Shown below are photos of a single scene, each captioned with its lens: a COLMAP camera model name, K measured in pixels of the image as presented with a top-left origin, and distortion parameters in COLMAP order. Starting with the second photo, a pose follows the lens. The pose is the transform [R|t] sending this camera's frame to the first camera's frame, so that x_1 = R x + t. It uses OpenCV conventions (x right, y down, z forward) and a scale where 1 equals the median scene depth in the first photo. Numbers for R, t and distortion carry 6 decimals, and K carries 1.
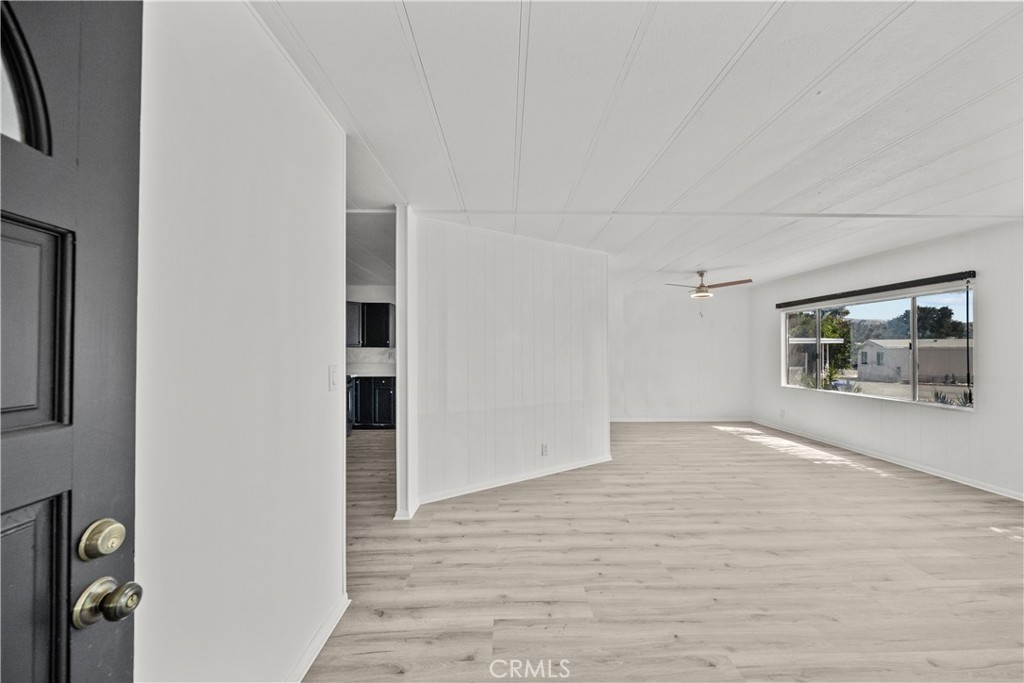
lens RADIAL K [[360.2, 0, 516.2], [0, 360.2, 349.9], [0, 0, 1]] dist [0.000736, -0.001295]
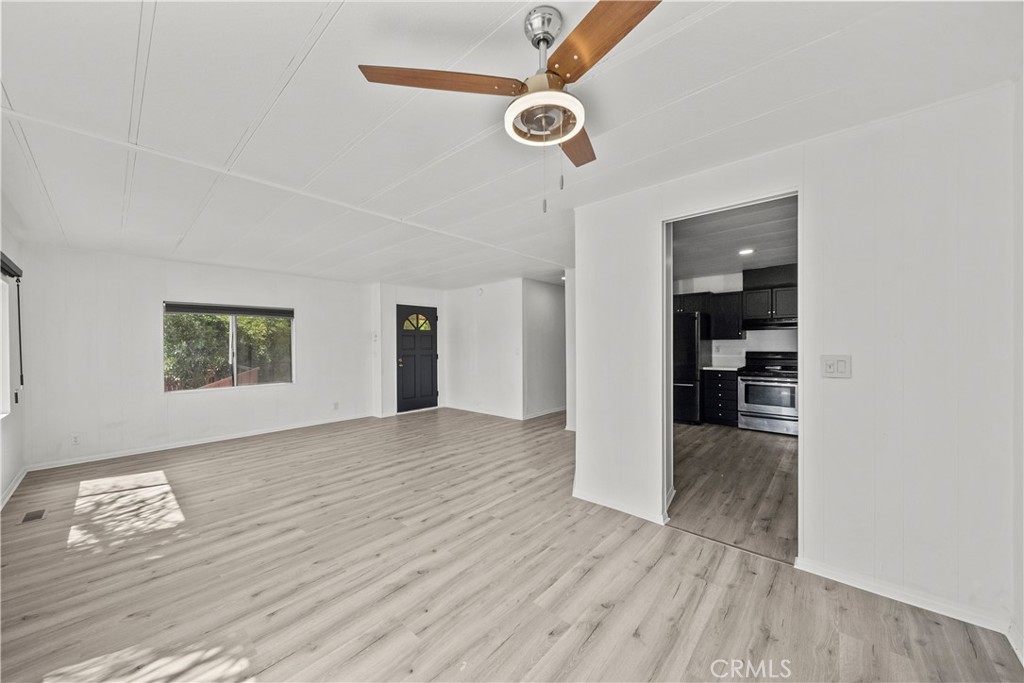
lens RADIAL K [[360.2, 0, 516.6], [0, 360.2, 348.7], [0, 0, 1]] dist [0.000736, -0.001295]
pose [[-0.681523, 0.016153, -0.731619, 1.224752], [0.007397, 0.999857, 0.015185, -0.002669], [0.731759, 0.004937, -0.681545, 1.989354]]
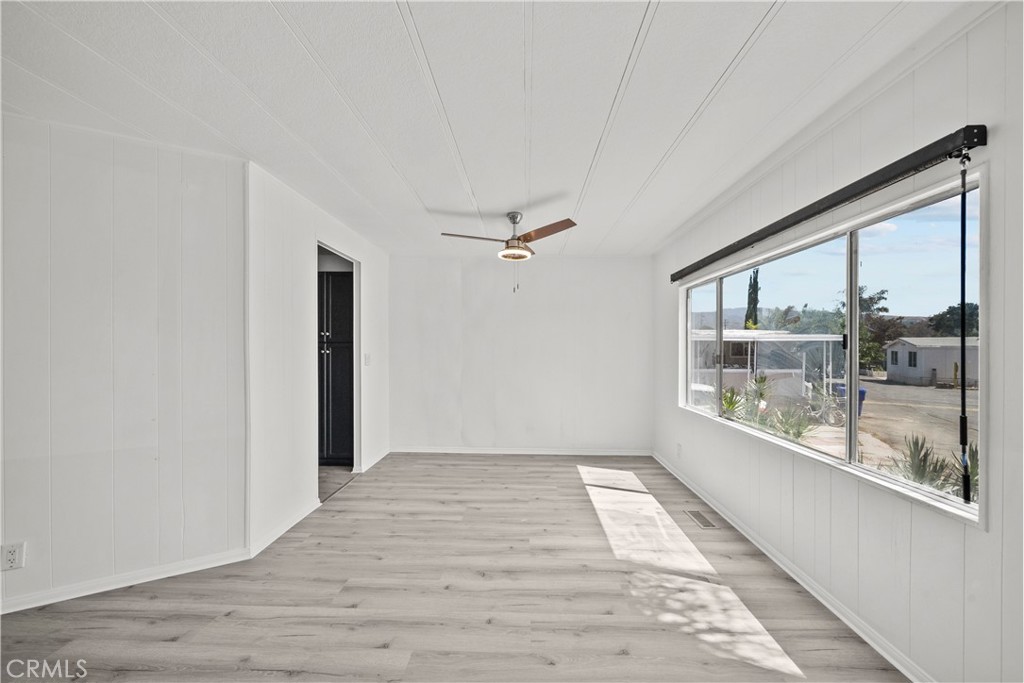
lens RADIAL K [[360.2, 0, 516.5], [0, 360.2, 348.8], [0, 0, 1]] dist [0.000736, -0.001295]
pose [[0.998590, 0.004423, -0.052895, 0.953951], [-0.004213, 0.999983, 0.004084, -0.001114], [0.052912, -0.003856, 0.998592, 0.710406]]
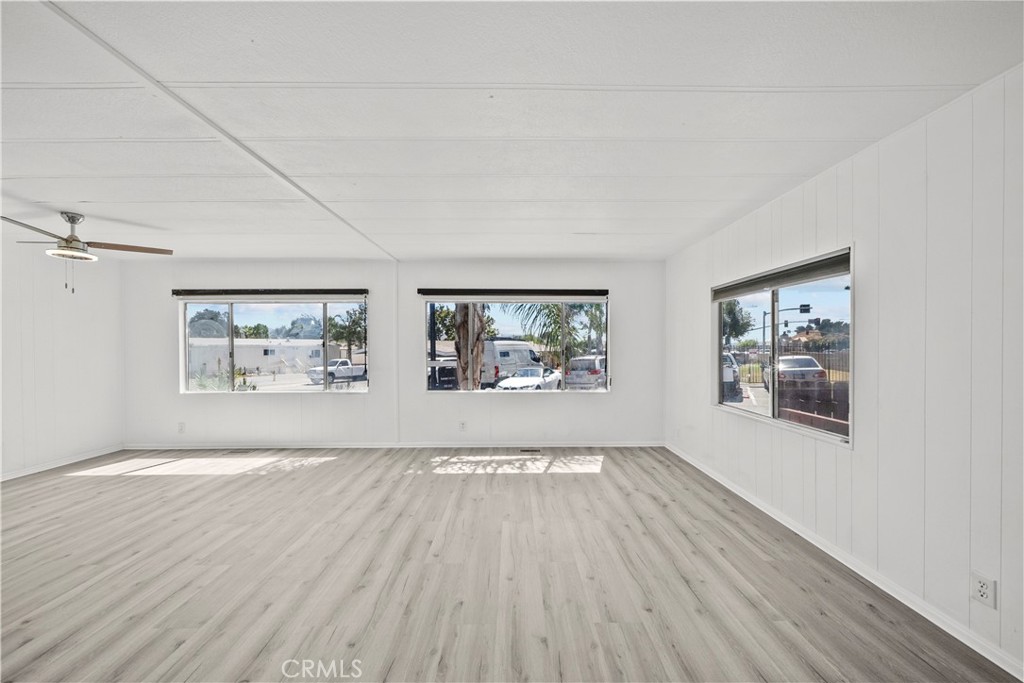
lens RADIAL K [[360.2, 0, 516.9], [0, 360.2, 348.1], [0, 0, 1]] dist [0.000736, -0.001295]
pose [[0.014338, -0.006049, 0.999879, -0.095883], [0.004857, 0.999970, 0.005980, -0.002811], [-0.999885, 0.004771, 0.014367, 0.473455]]
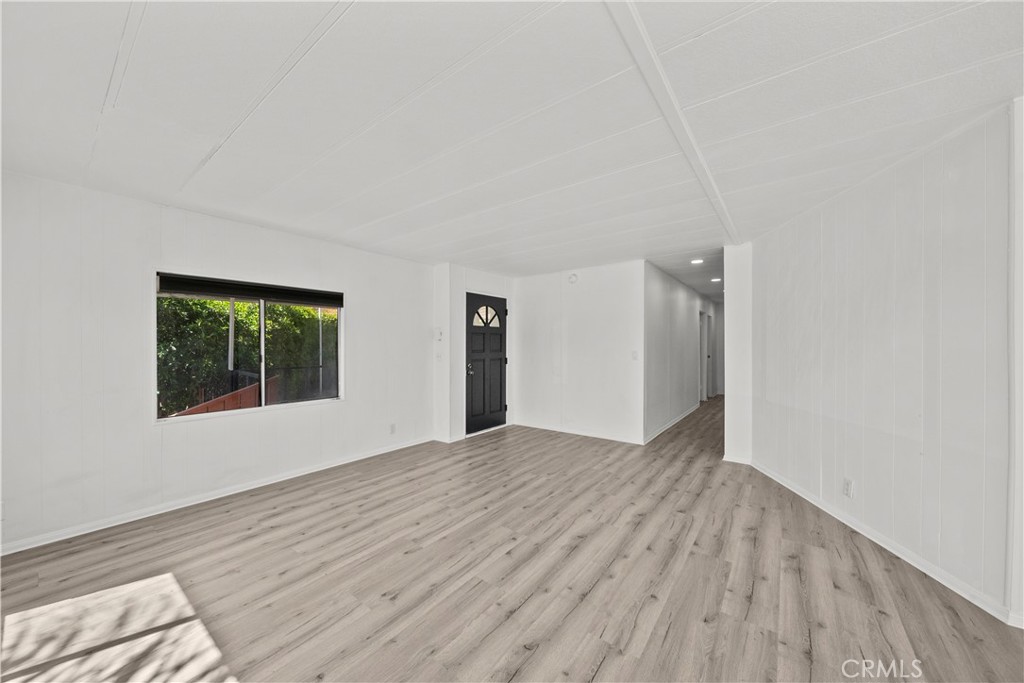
lens RADIAL K [[360.2, 0, 516.9], [0, 360.2, 348.4], [0, 0, 1]] dist [0.000736, -0.001295]
pose [[-0.621047, 0.008721, -0.783725, 1.279585], [0.001033, 0.999946, 0.010309, -0.002225], [0.783773, 0.005593, -0.621023, 1.160508]]
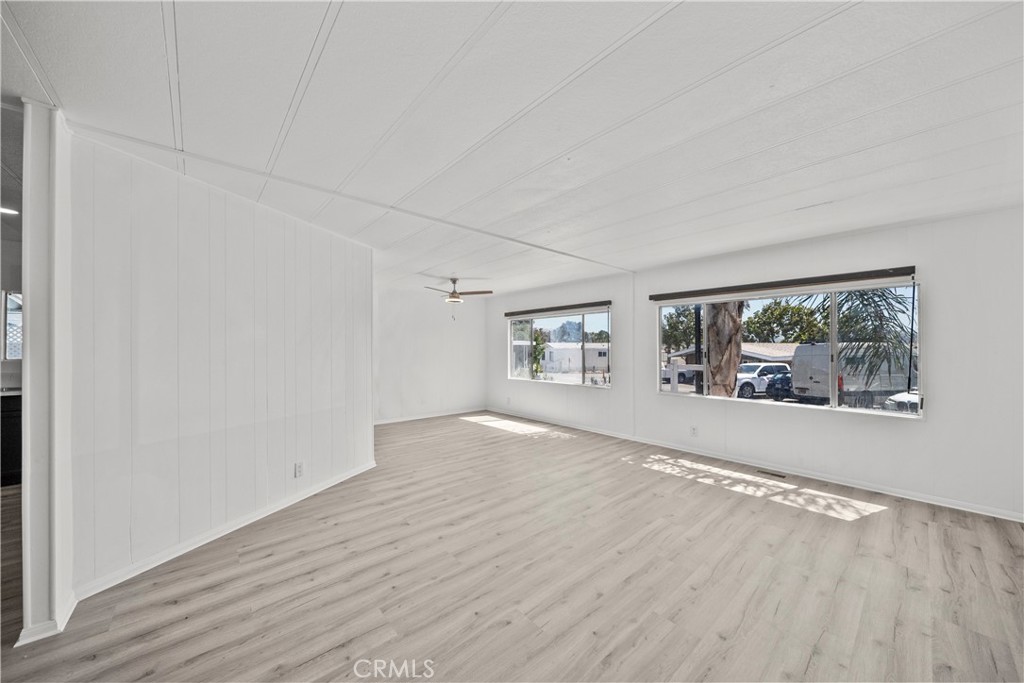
lens RADIAL K [[360.2, 0, 516.4], [0, 360.2, 349.0], [0, 0, 1]] dist [0.000736, -0.001295]
pose [[0.765234, 0.001765, 0.643750, -0.089515], [0.000103, 0.999996, -0.002864, 0.000058], [-0.643752, 0.002258, 0.765230, 0.048278]]
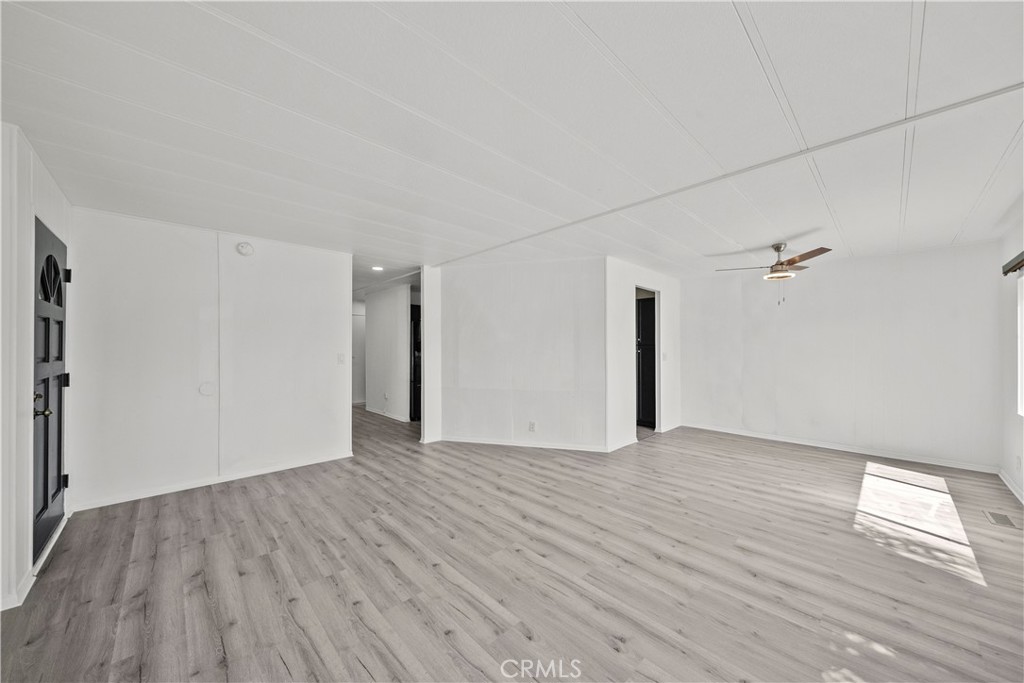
lens RADIAL K [[360.2, 0, 516.1], [0, 360.2, 346.9], [0, 0, 1]] dist [0.000736, -0.001295]
pose [[0.673624, -0.001829, -0.739072, 1.218656], [-0.001811, 0.999990, -0.004126, 0.003080], [0.739072, 0.004118, 0.673614, 0.131489]]
